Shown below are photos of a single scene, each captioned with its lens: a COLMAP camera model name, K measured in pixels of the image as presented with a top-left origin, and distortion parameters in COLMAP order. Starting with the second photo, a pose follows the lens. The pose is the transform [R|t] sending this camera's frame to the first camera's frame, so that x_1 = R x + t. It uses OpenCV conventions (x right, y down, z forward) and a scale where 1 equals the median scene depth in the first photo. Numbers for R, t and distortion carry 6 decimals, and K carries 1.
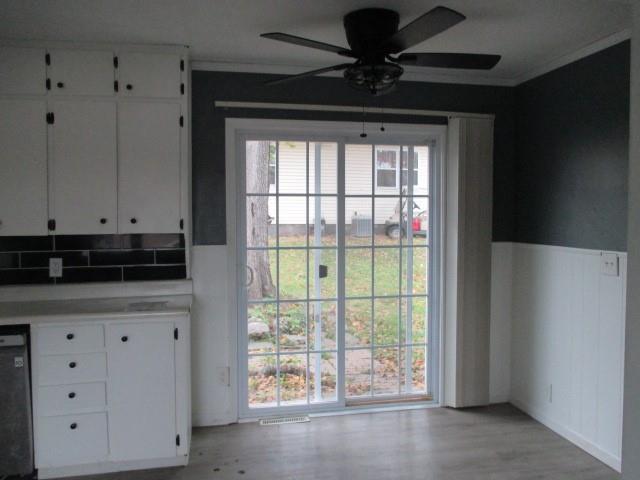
lens RADIAL K [[535.4, 0, 317.6], [0, 535.4, 228.3], [0, 0, 1]] dist [-0.030298, 0.020929]
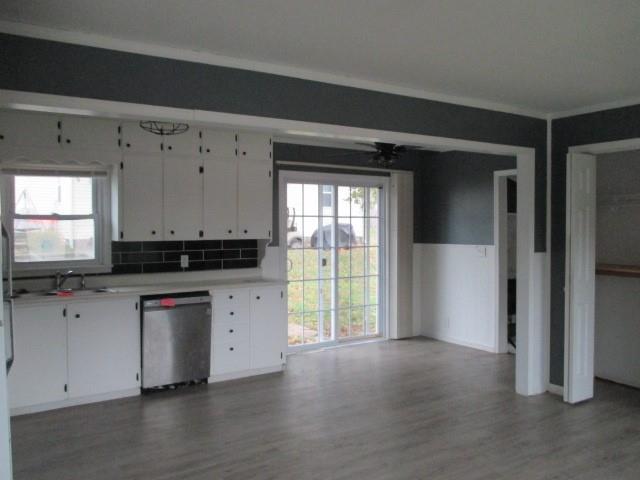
lens RADIAL K [[535.4, 0, 321.1], [0, 535.4, 235.1], [0, 0, 1]] dist [-0.030298, 0.020929]
pose [[0.935613, -0.003732, 0.353007, -0.671592], [0.009977, 0.999824, -0.015873, 0.025395], [-0.352886, 0.018372, 0.935486, -0.632593]]
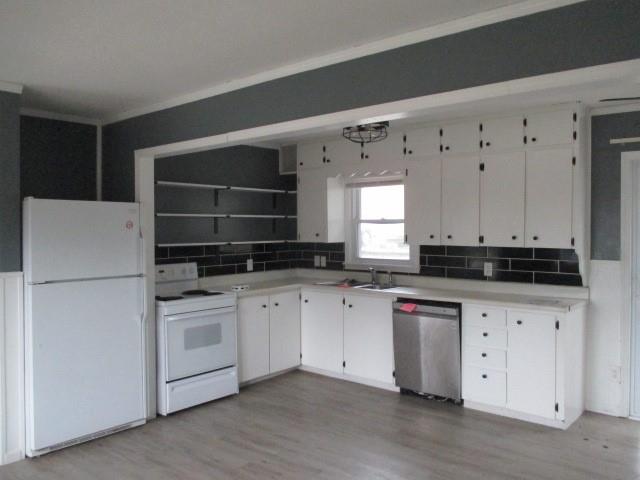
lens RADIAL K [[535.4, 0, 324.6], [0, 535.4, 233.1], [0, 0, 1]] dist [-0.030298, 0.020929]
pose [[0.626335, 0.018984, -0.779323, 0.345523], [-0.033505, 0.999435, -0.002582, -0.004758], [0.778834, 0.027728, 0.626617, -0.239663]]
